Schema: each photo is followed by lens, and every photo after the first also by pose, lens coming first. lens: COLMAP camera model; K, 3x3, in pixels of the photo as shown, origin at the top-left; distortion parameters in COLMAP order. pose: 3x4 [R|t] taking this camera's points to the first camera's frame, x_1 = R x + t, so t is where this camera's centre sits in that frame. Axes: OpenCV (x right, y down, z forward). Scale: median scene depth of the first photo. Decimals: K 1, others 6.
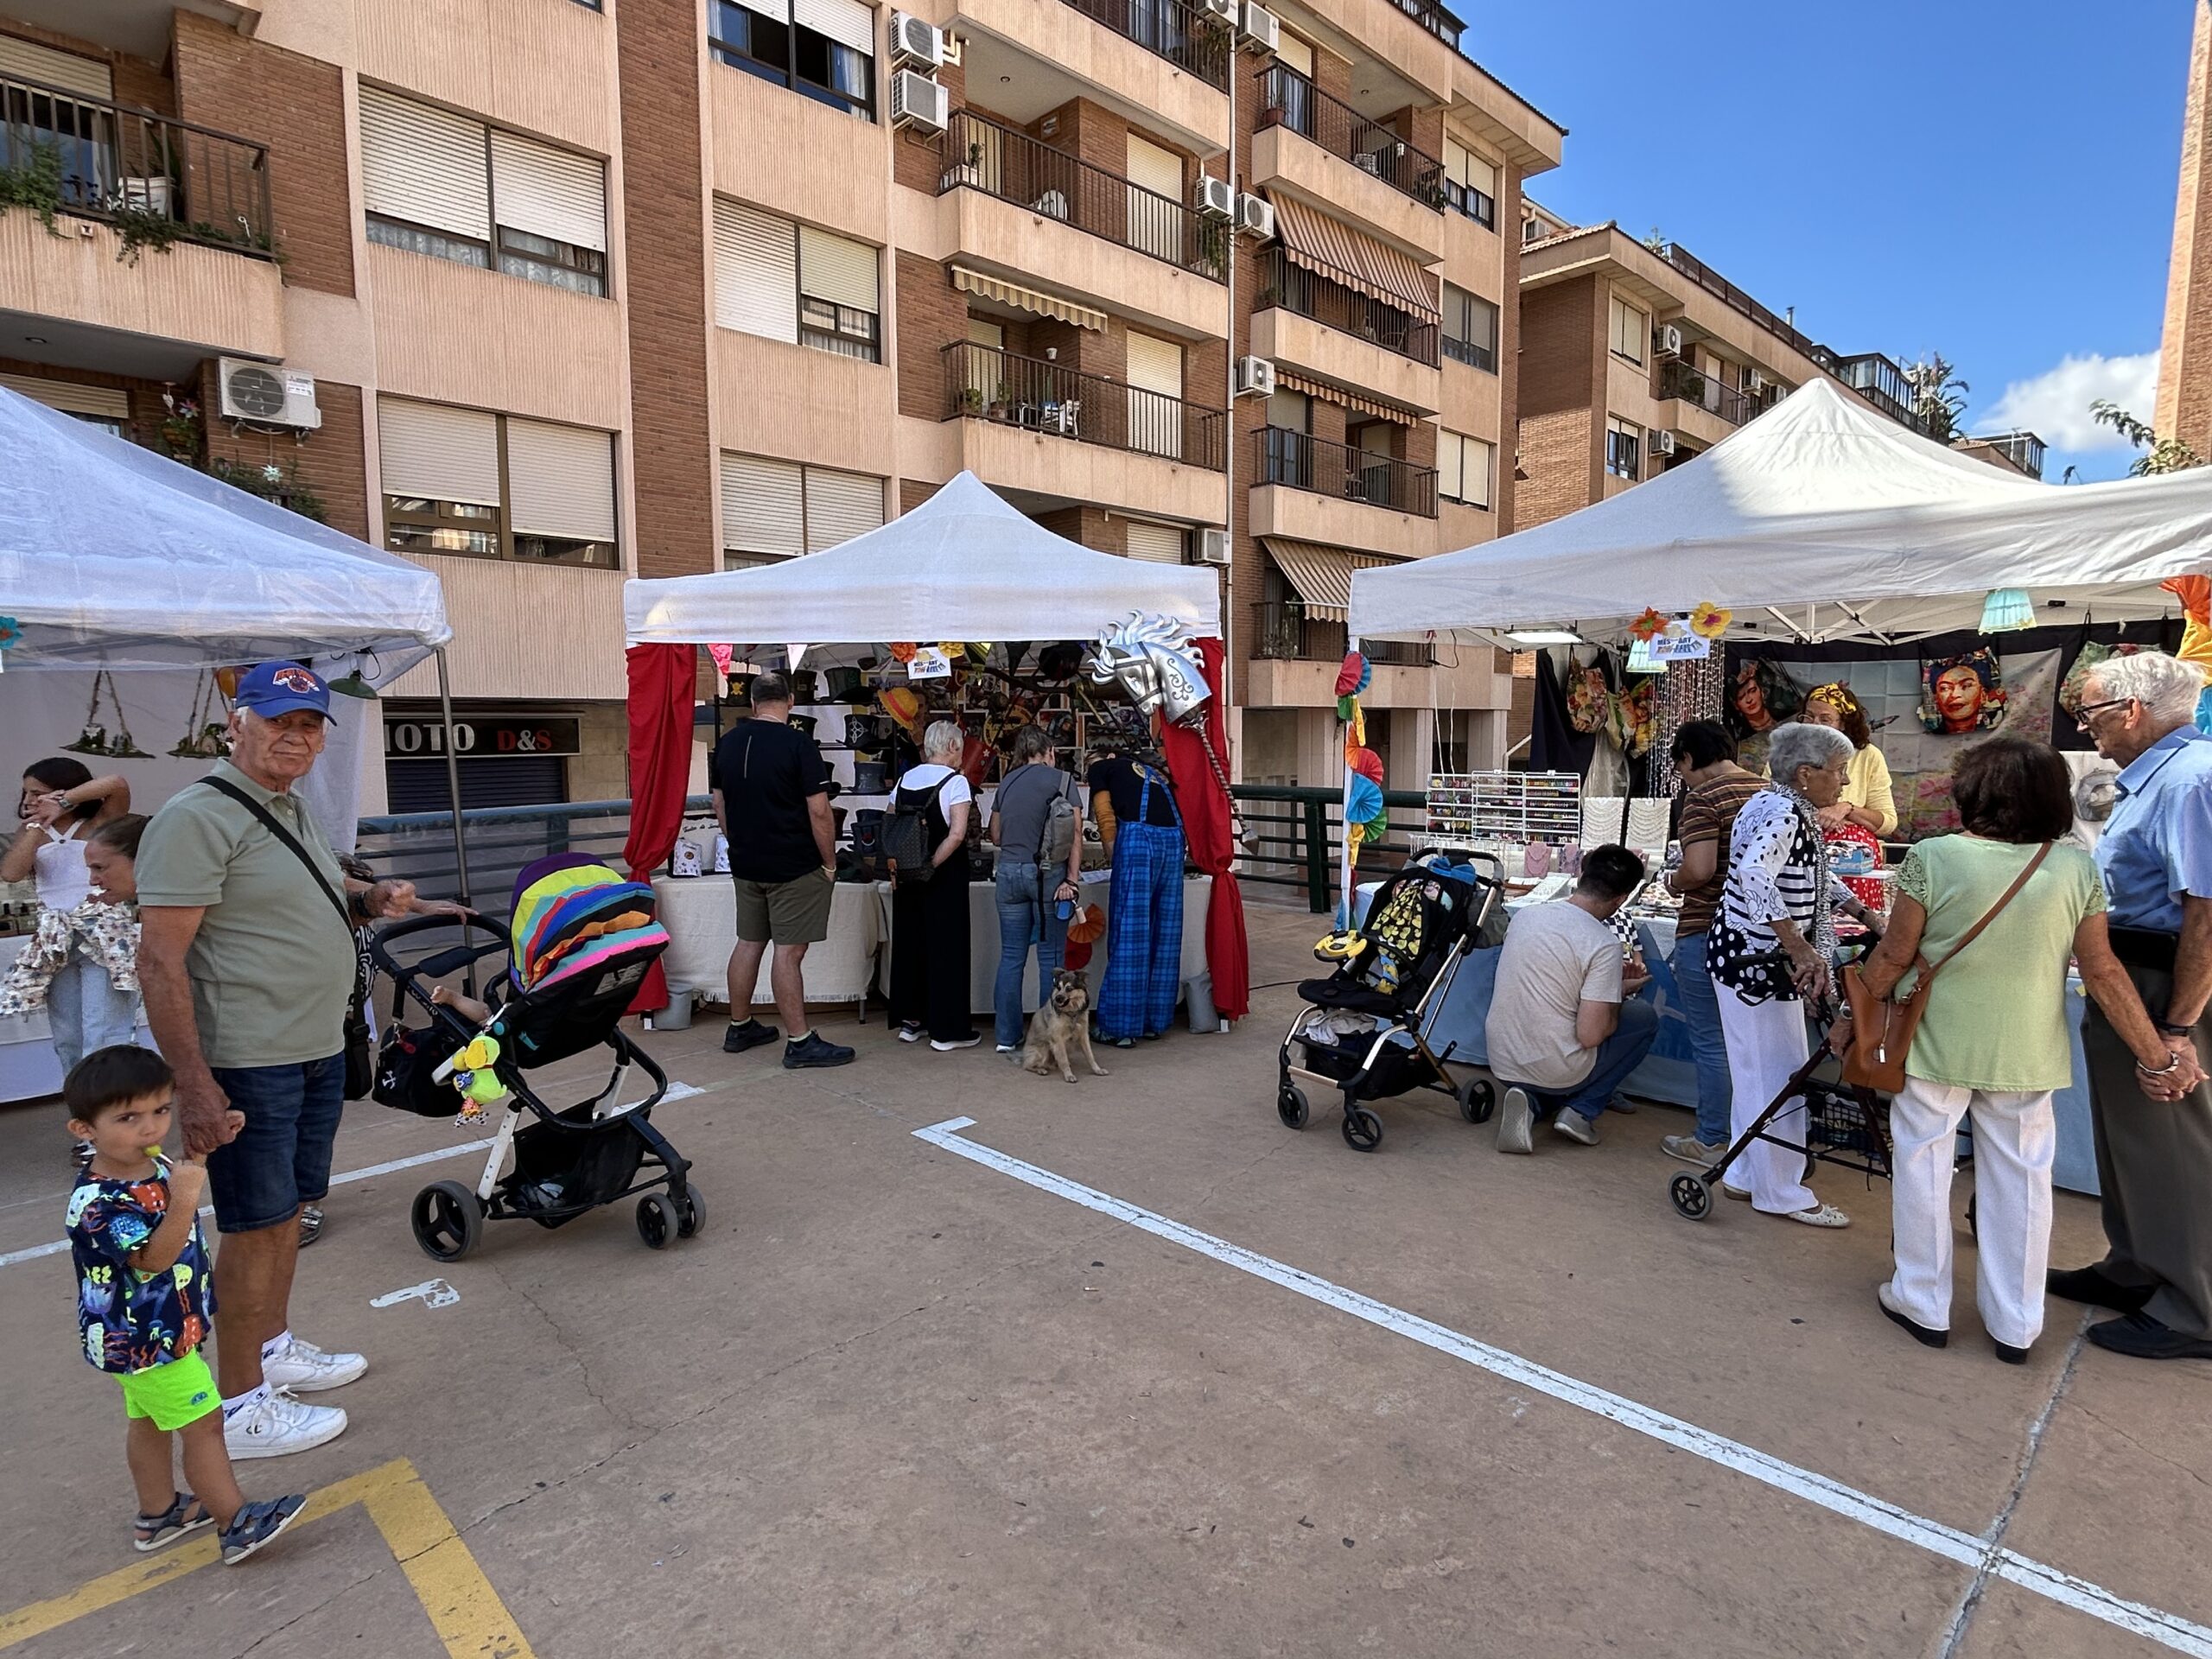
lens RADIAL K [[1201.0, 0, 1102.0], [0, 1201.0, 830.6], [0, 0, 1]] dist [0.003989, 0.003560]
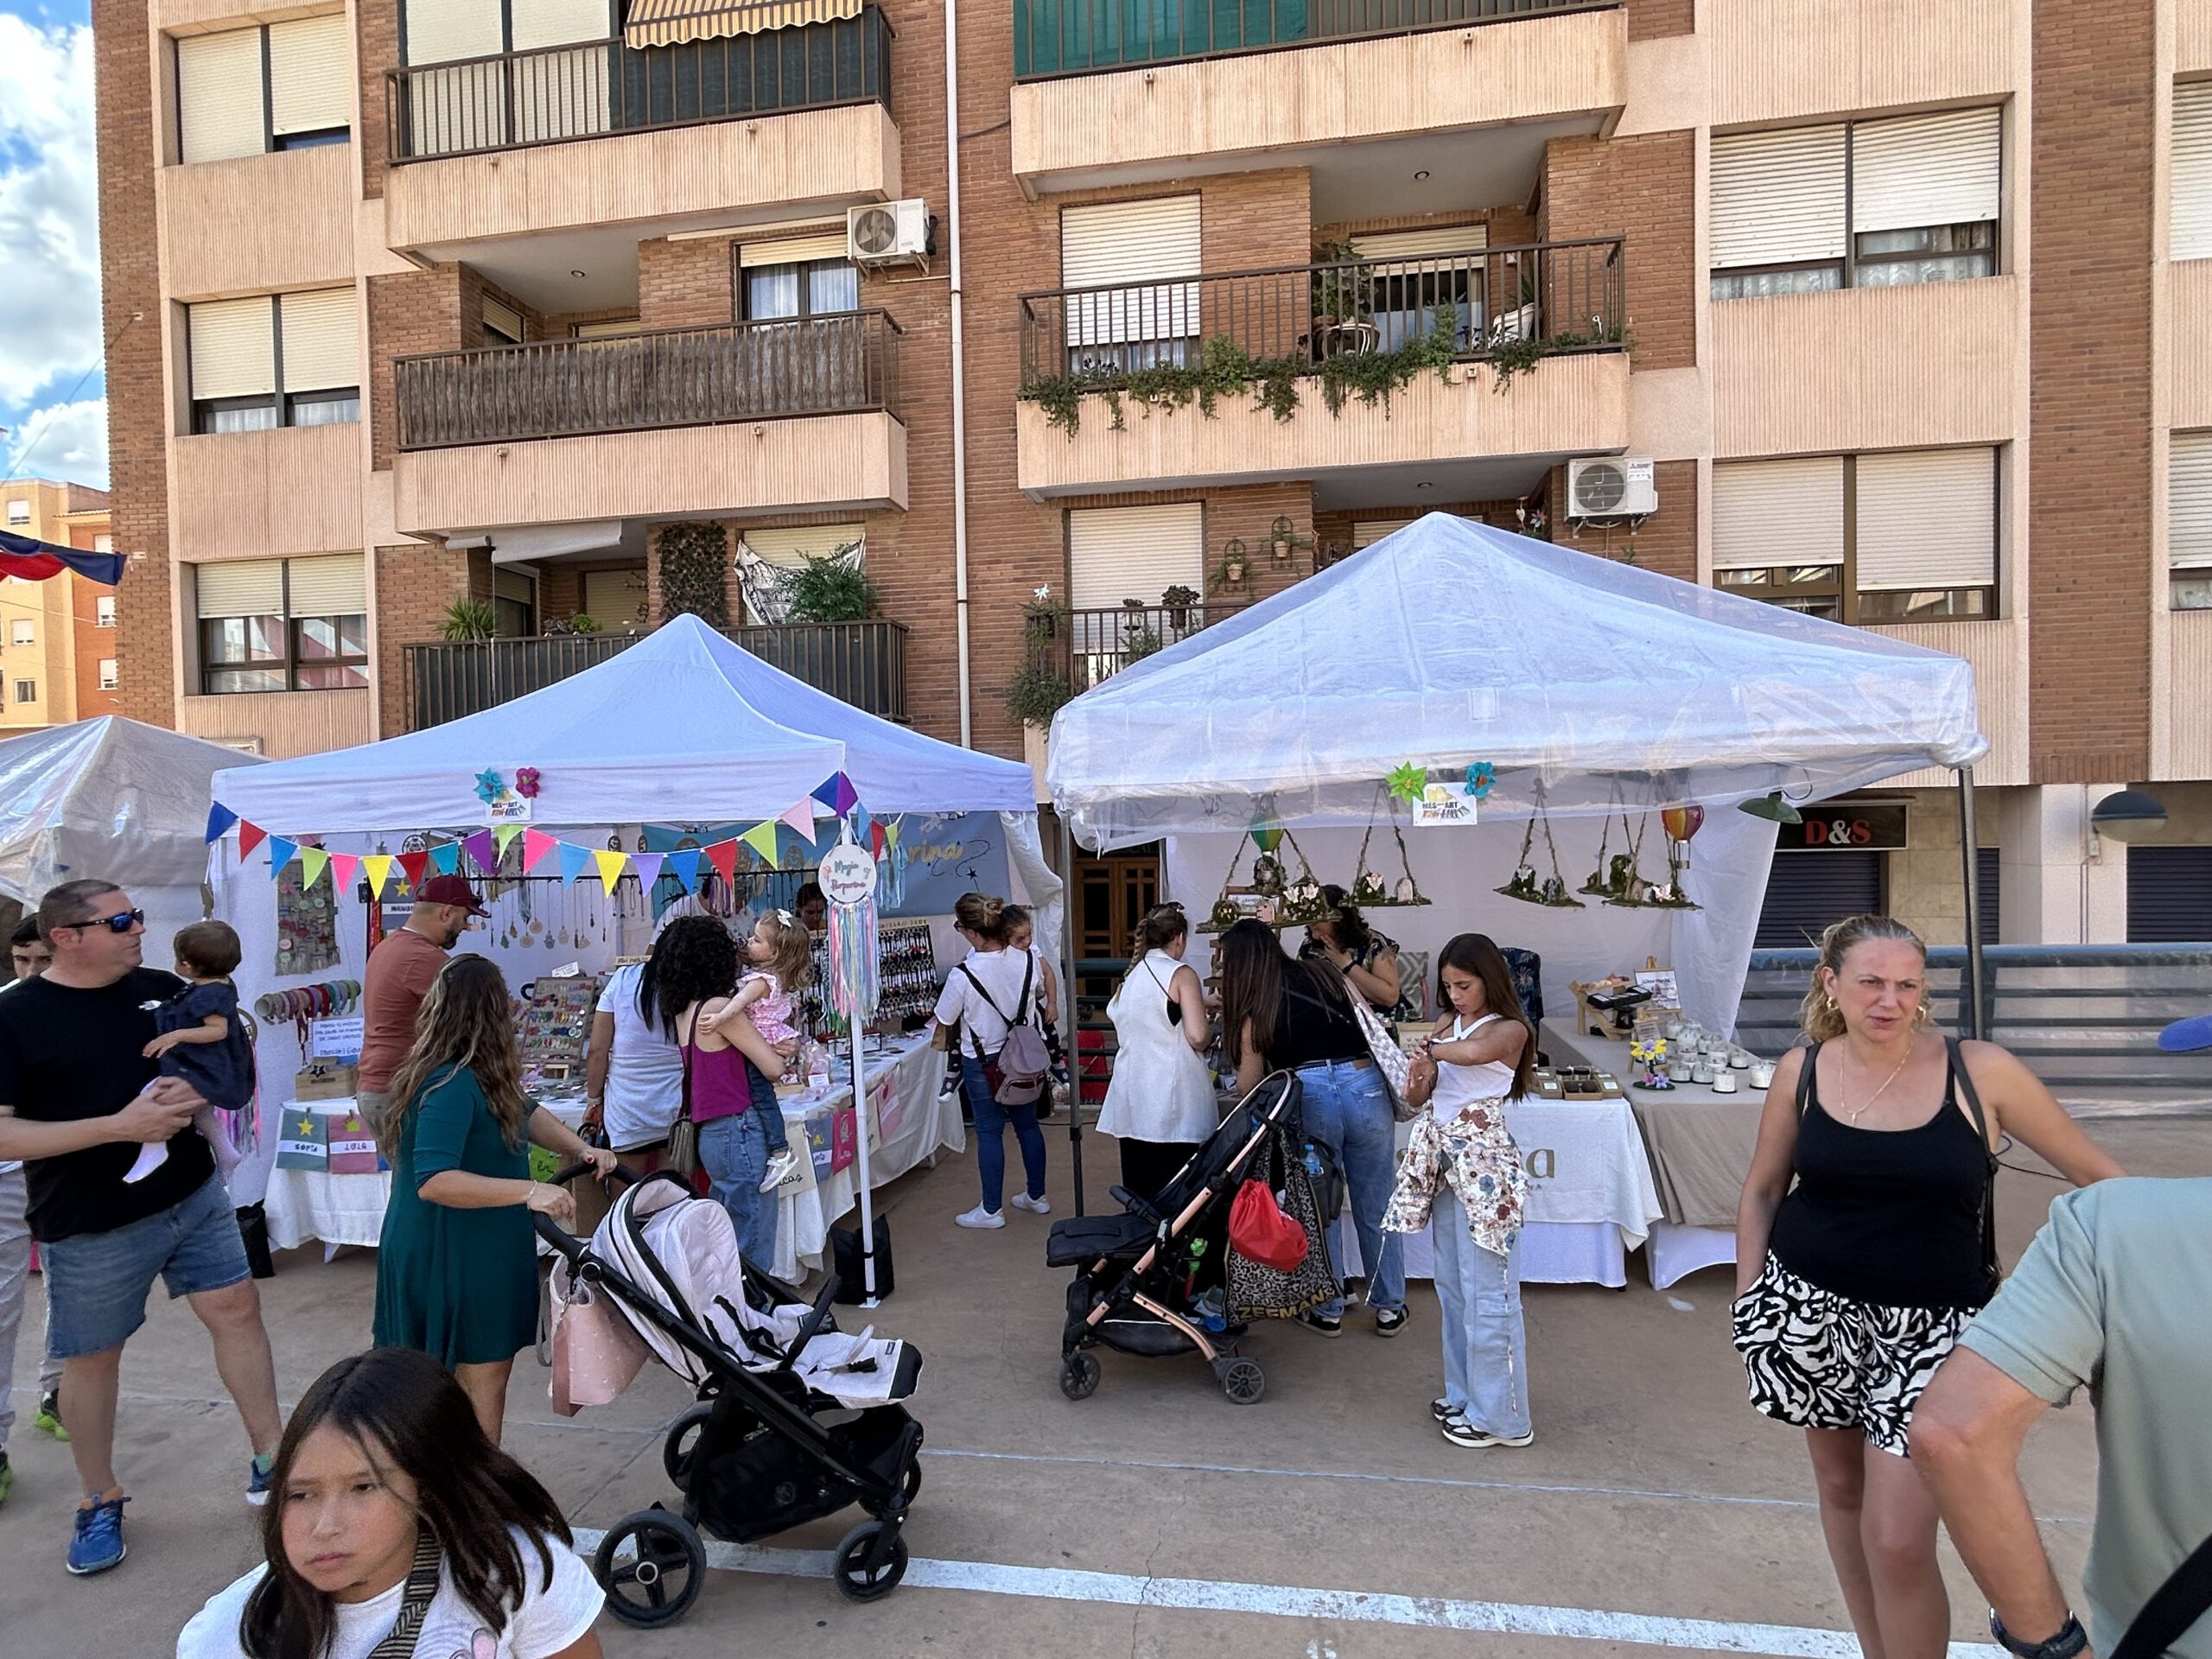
lens RADIAL K [[1201.0, 0, 1107.7], [0, 1201.0, 838.3], [0, 0, 1]] dist [0.003989, 0.003560]
pose [[0.601165, 0.016508, -0.798954, -0.144279], [-0.053448, 0.998378, -0.019588, -0.034953], [0.797335, 0.054478, 0.601073, 0.098759]]
